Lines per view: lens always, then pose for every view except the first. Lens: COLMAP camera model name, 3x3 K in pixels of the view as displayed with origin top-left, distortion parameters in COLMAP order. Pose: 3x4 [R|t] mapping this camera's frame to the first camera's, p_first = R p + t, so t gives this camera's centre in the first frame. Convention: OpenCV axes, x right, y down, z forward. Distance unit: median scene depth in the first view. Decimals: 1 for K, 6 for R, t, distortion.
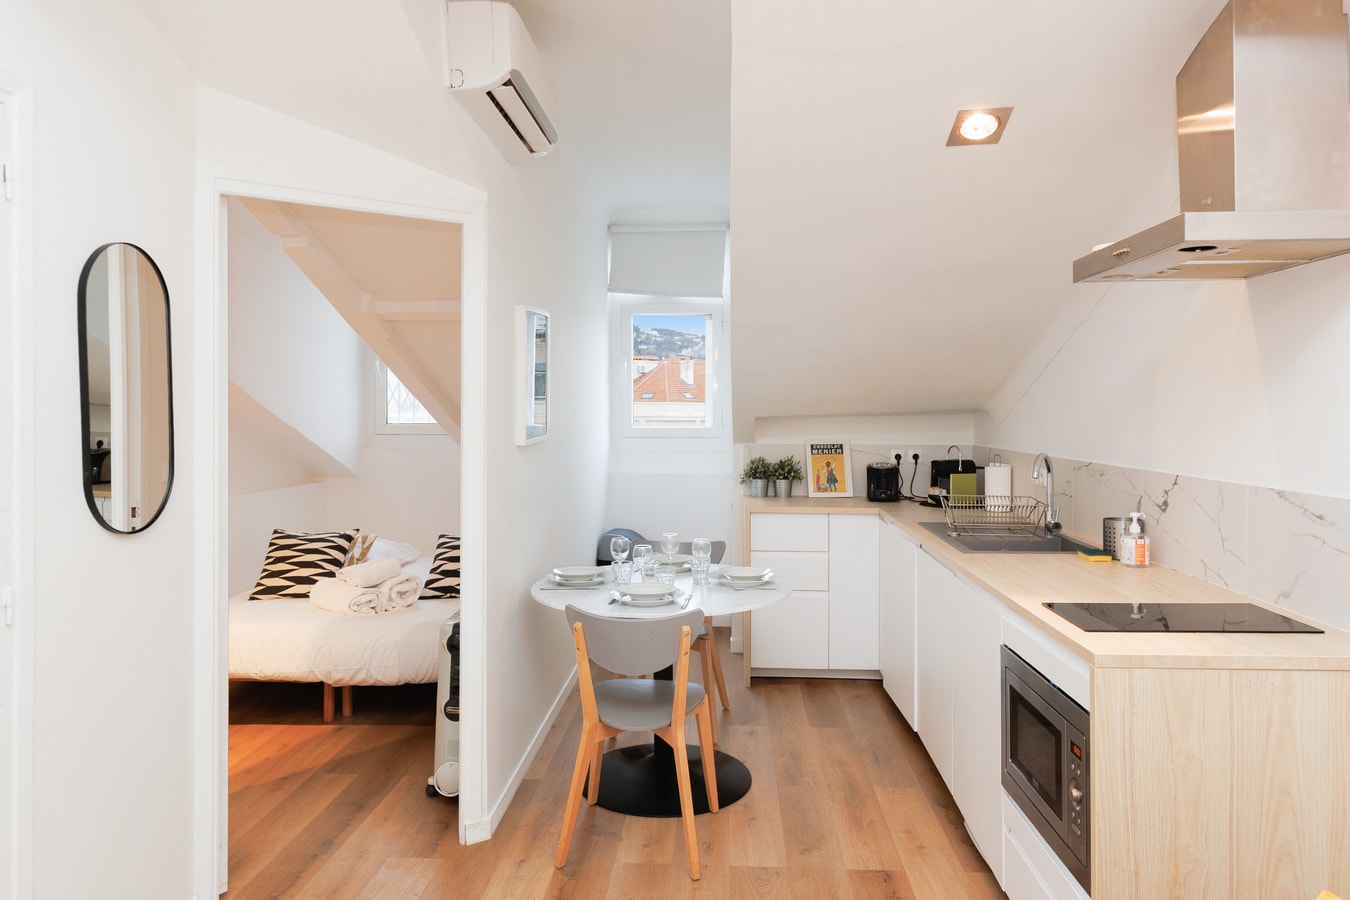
lens RADIAL K [[901.0, 0, 672.1], [0, 901.0, 438.2], [0, 0, 1]] dist [0.000235, 0.000051]
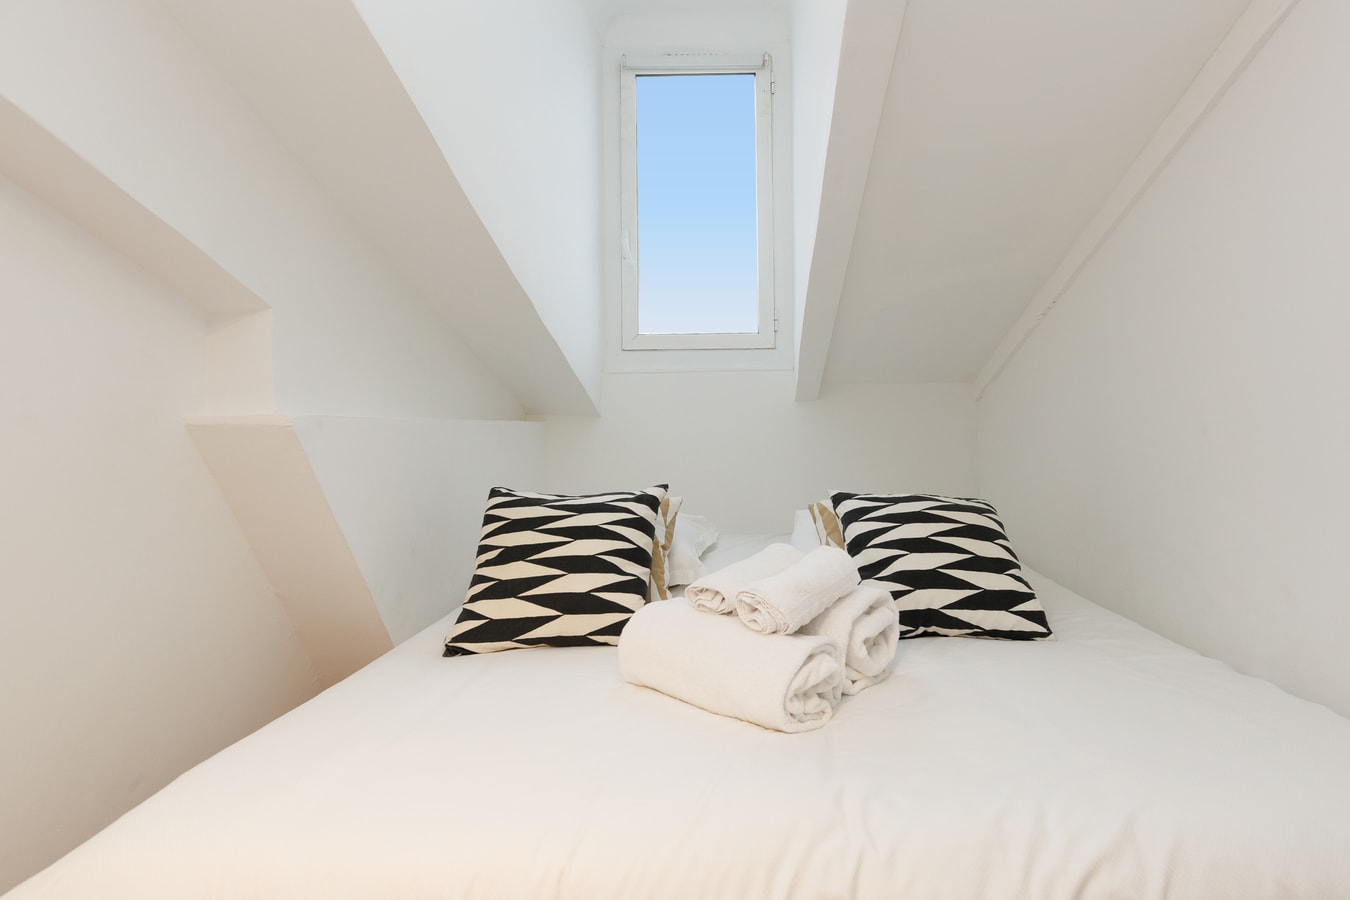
lens RADIAL K [[599.0, 0, 684.3], [0, 599.0, 443.9], [0, 0, 1]] dist [0.004943, 0.000277]
pose [[0.999764, -0.016916, 0.013652, -0.354743], [0.017362, 0.999297, -0.033225, 0.092996], [-0.013080, 0.033454, 0.999355, 0.707368]]
